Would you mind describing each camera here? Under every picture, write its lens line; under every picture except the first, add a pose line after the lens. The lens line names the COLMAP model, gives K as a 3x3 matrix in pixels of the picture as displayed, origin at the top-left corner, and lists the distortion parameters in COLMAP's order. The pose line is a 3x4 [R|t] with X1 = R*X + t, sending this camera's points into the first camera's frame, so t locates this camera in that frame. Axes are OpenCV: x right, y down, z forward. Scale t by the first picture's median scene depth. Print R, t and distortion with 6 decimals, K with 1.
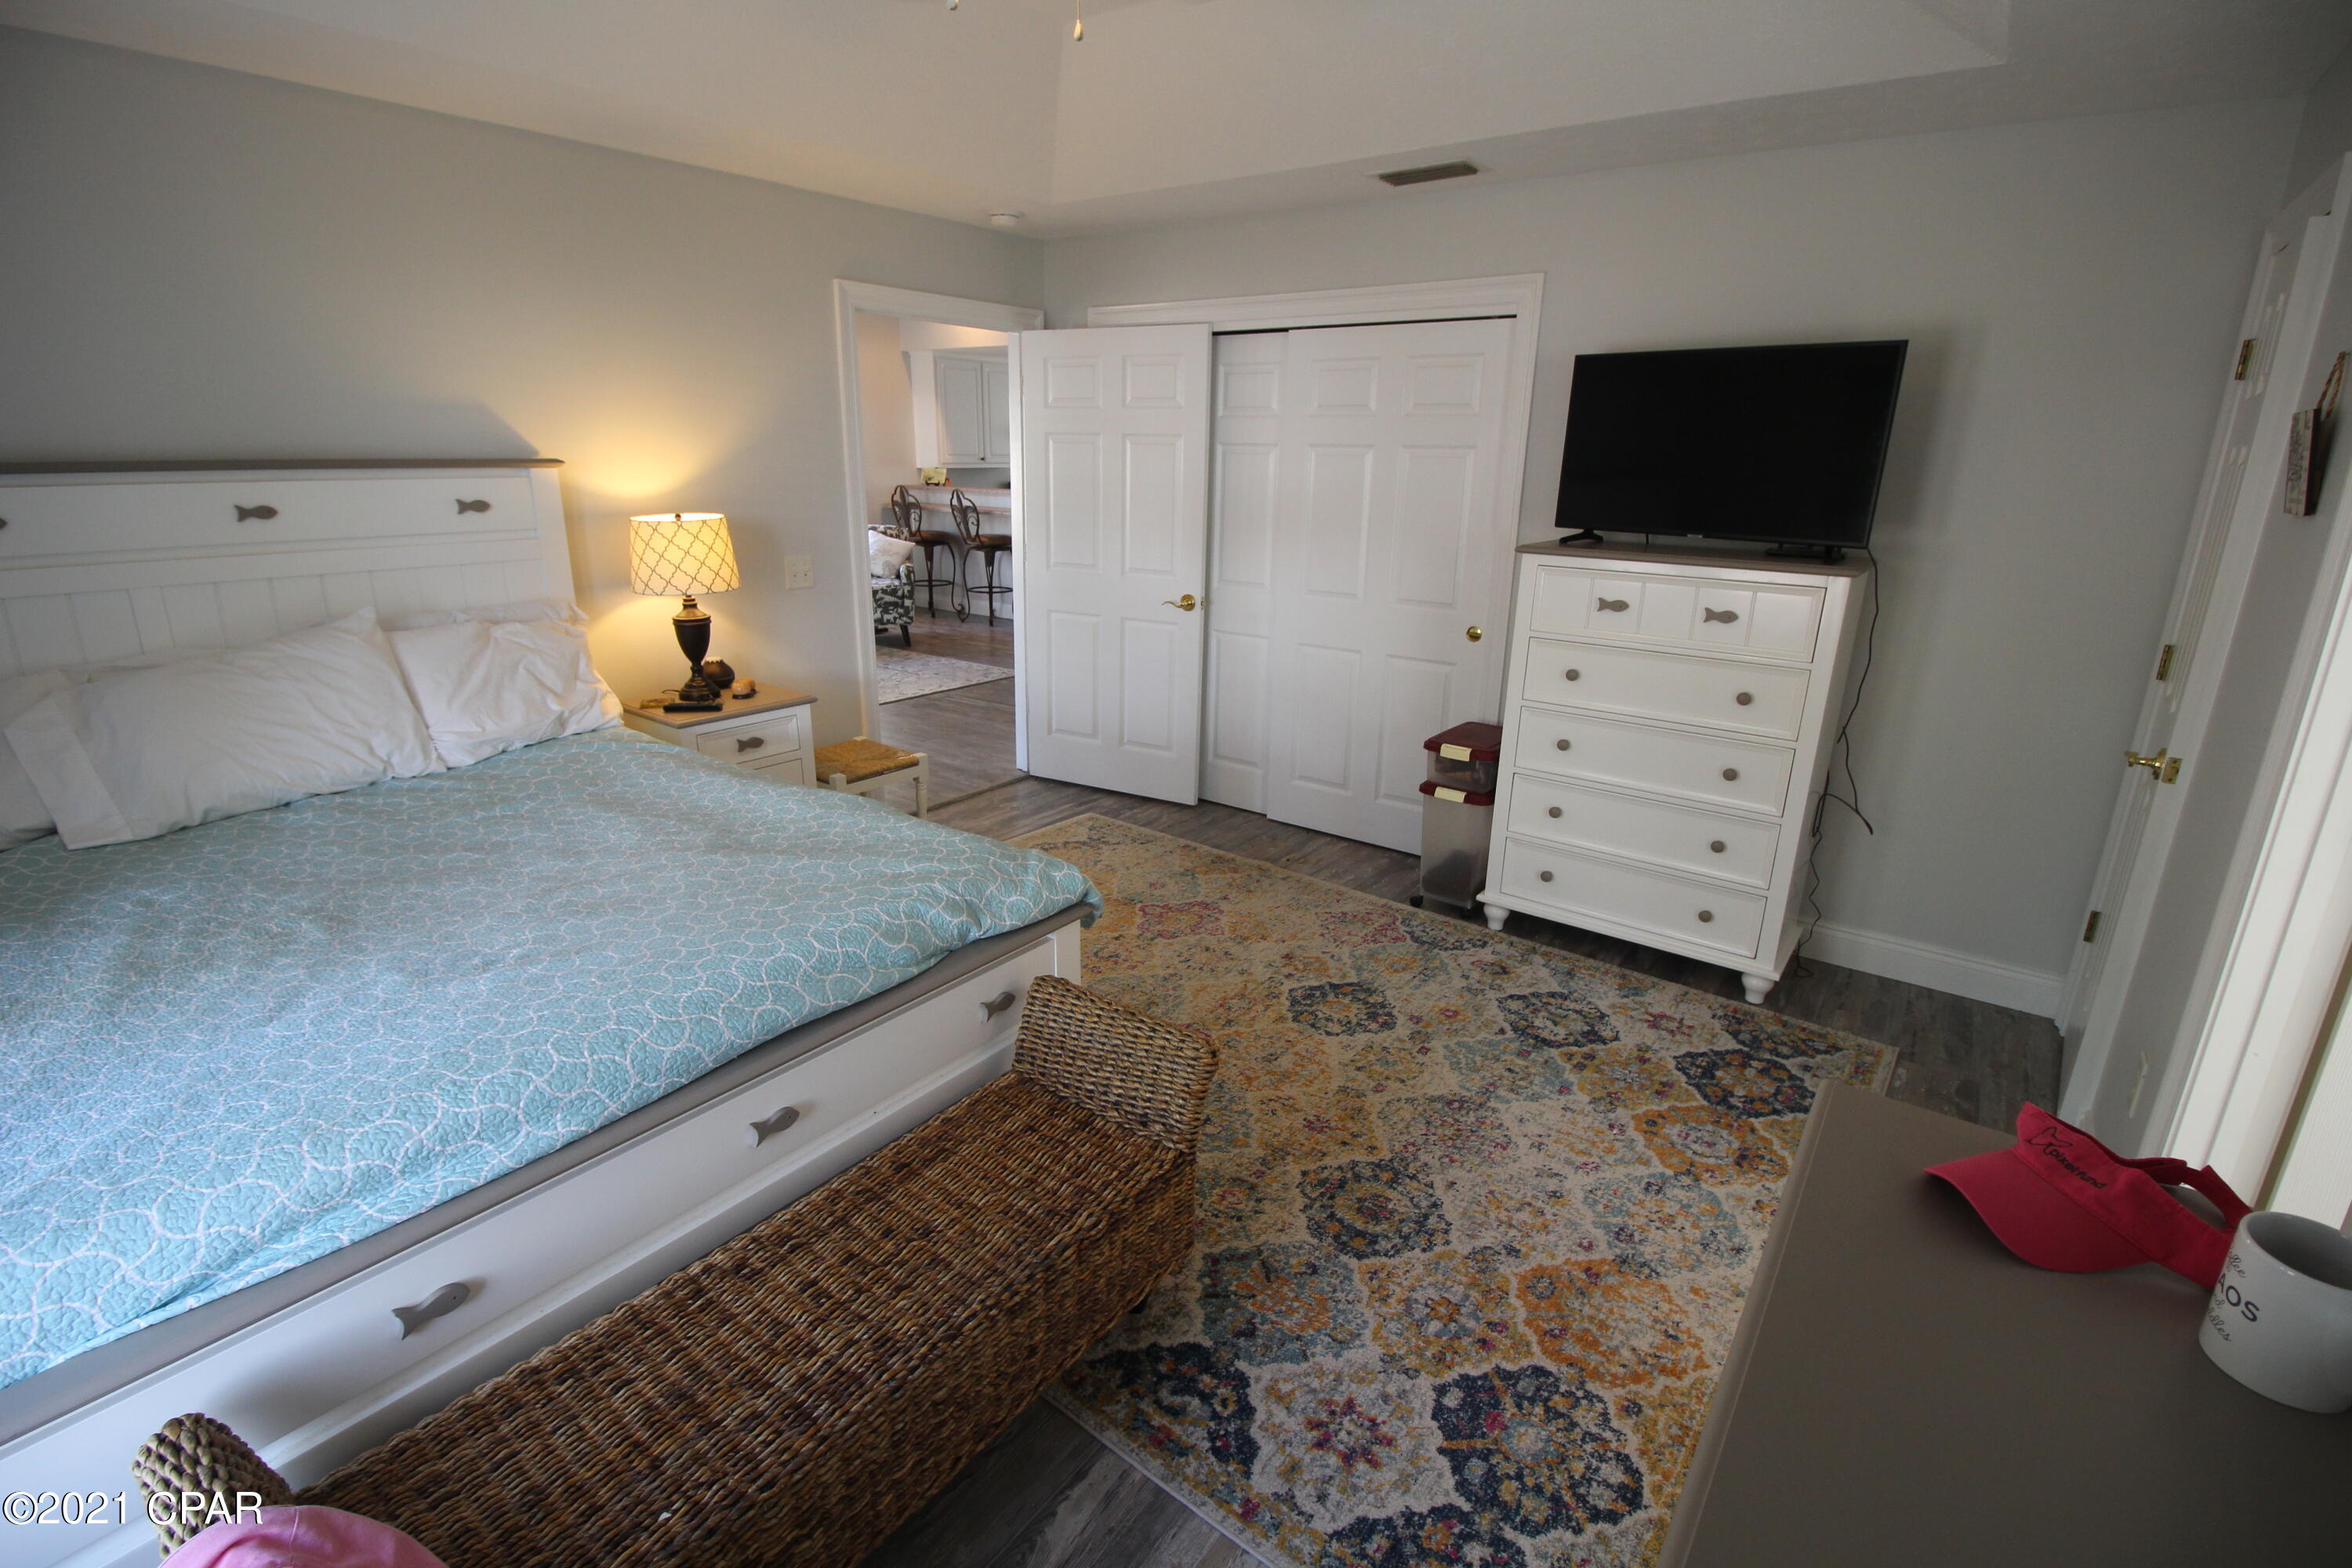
lens RADIAL K [[1091.7, 0, 1170.0], [0, 1091.7, 772.6], [0, 0, 1]] dist [0.003490, -0.015987]
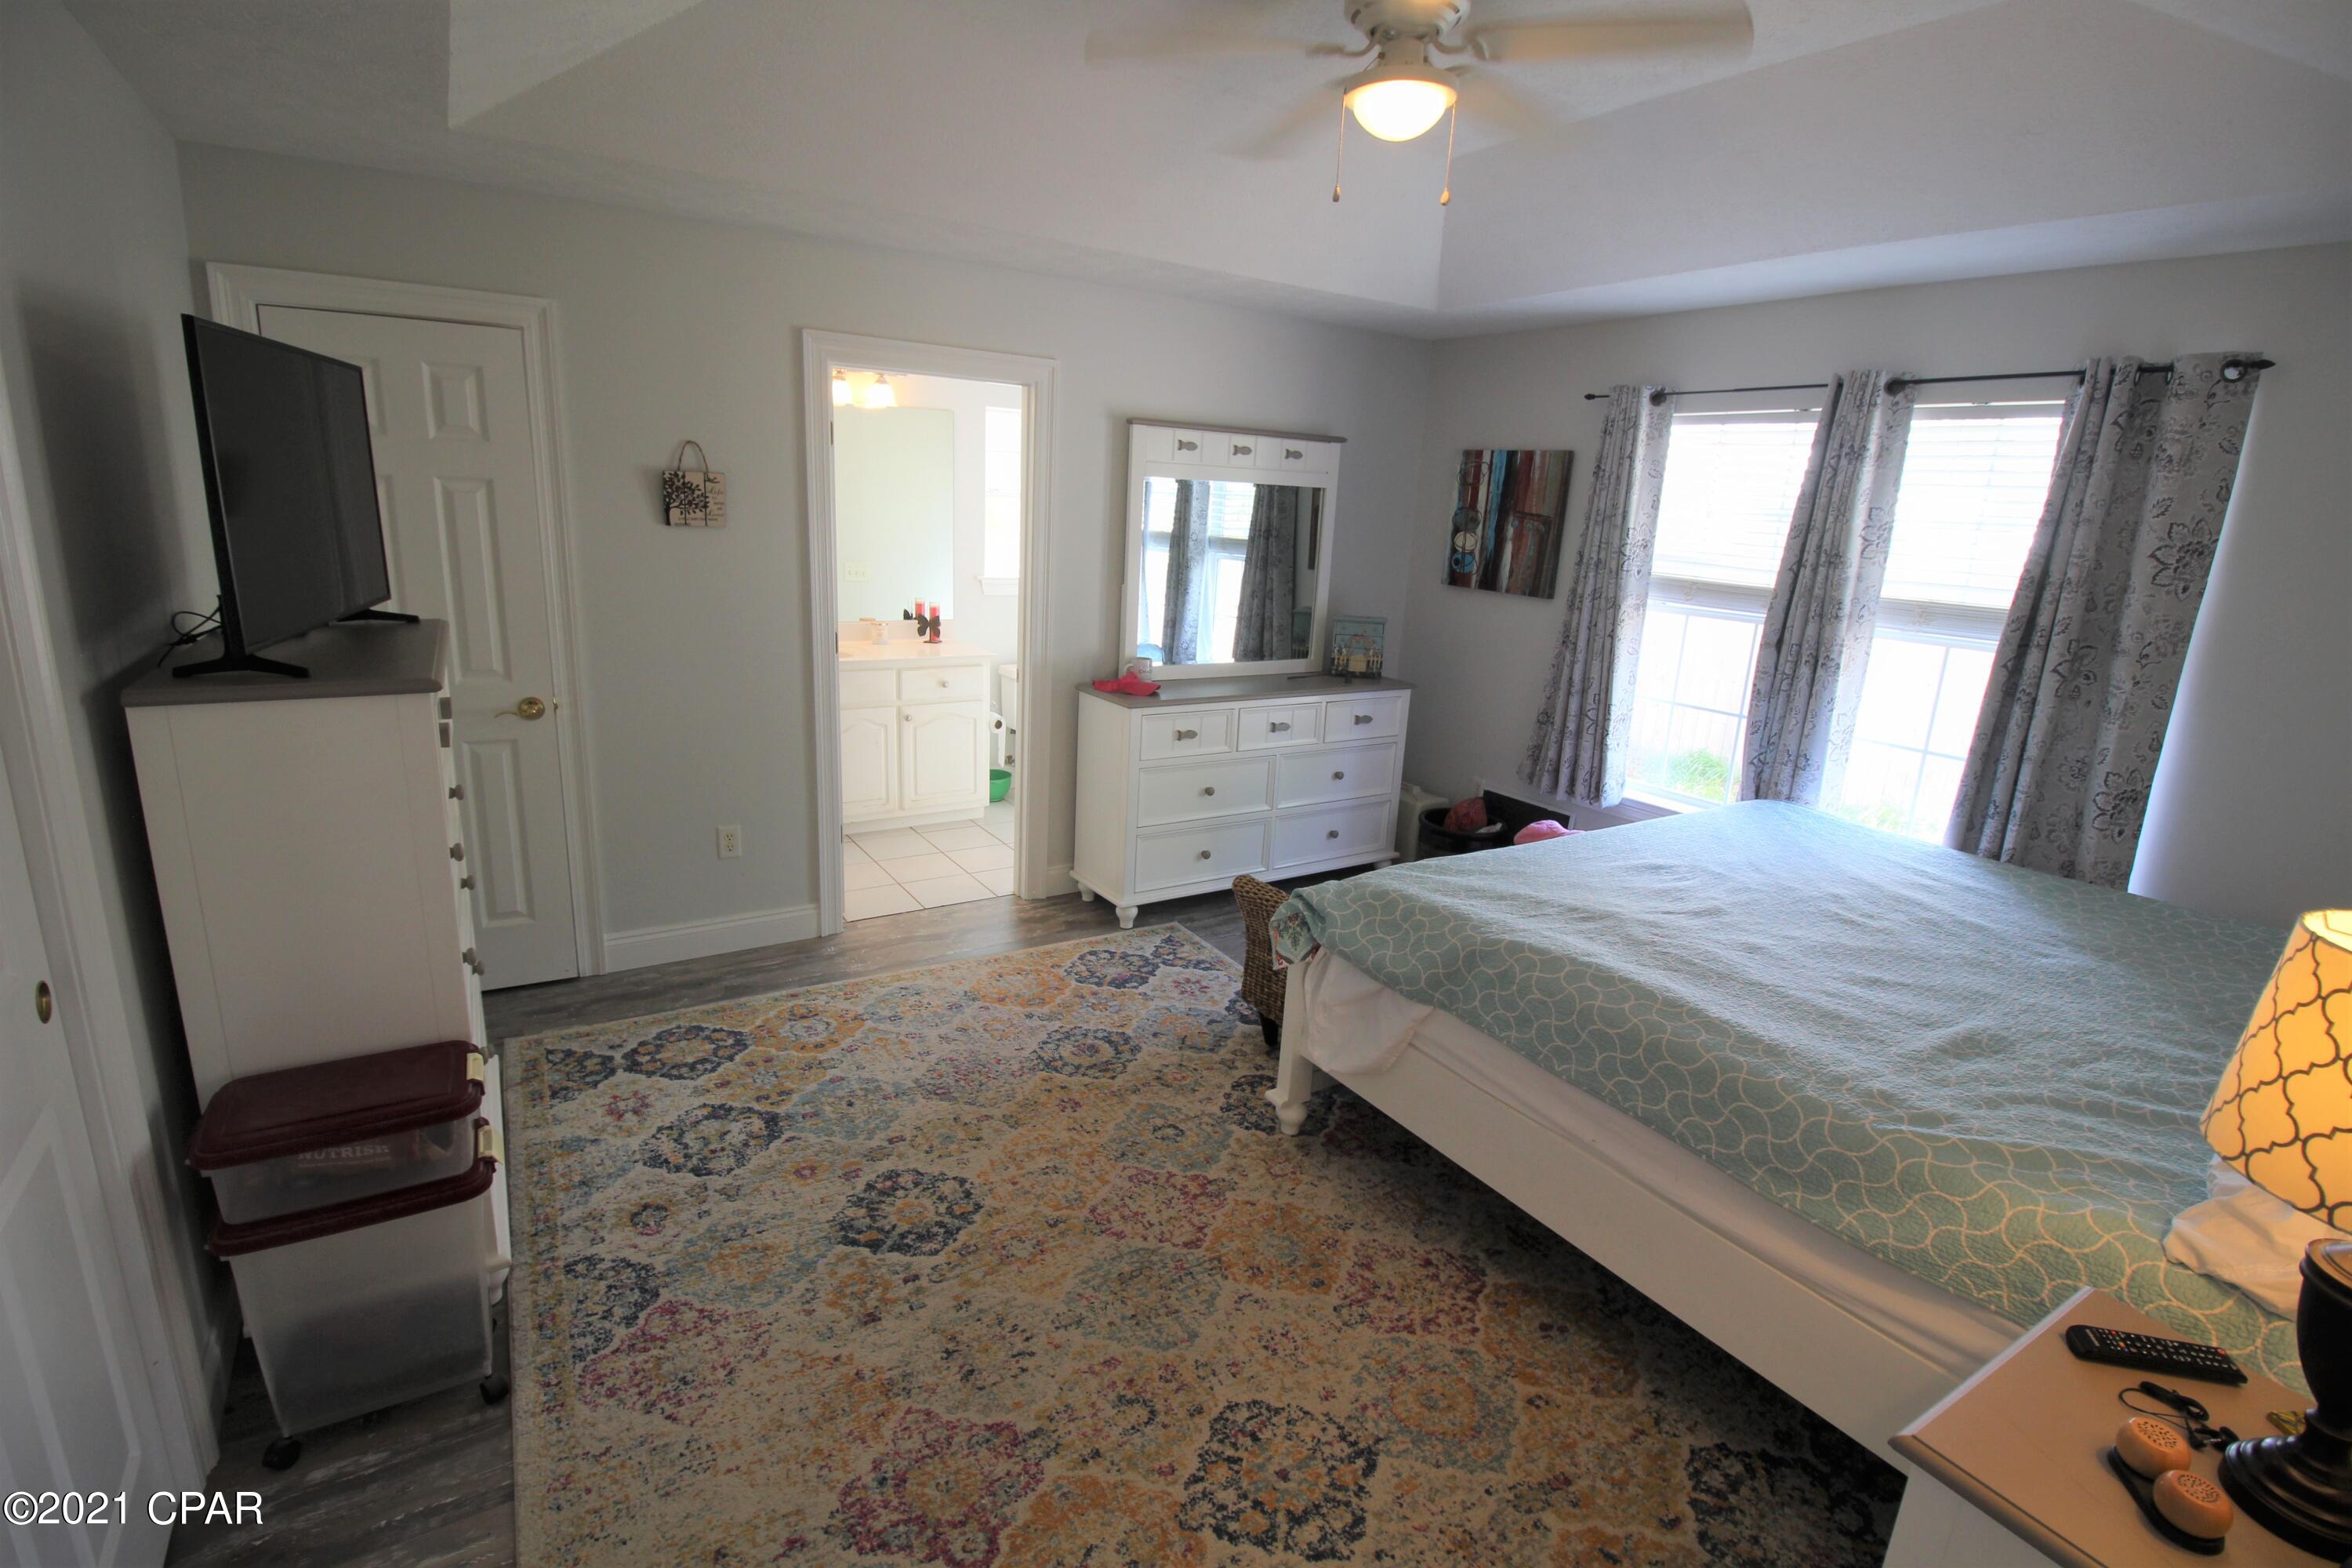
lens RADIAL K [[1091.7, 0, 1170.0], [0, 1091.7, 772.6], [0, 0, 1]] dist [0.003490, -0.015987]
pose [[-0.937547, -0.142624, 0.317275, -0.252490], [0.036841, 0.866242, 0.498265, -0.496980], [-0.345902, 0.478835, -0.806888, 1.555617]]
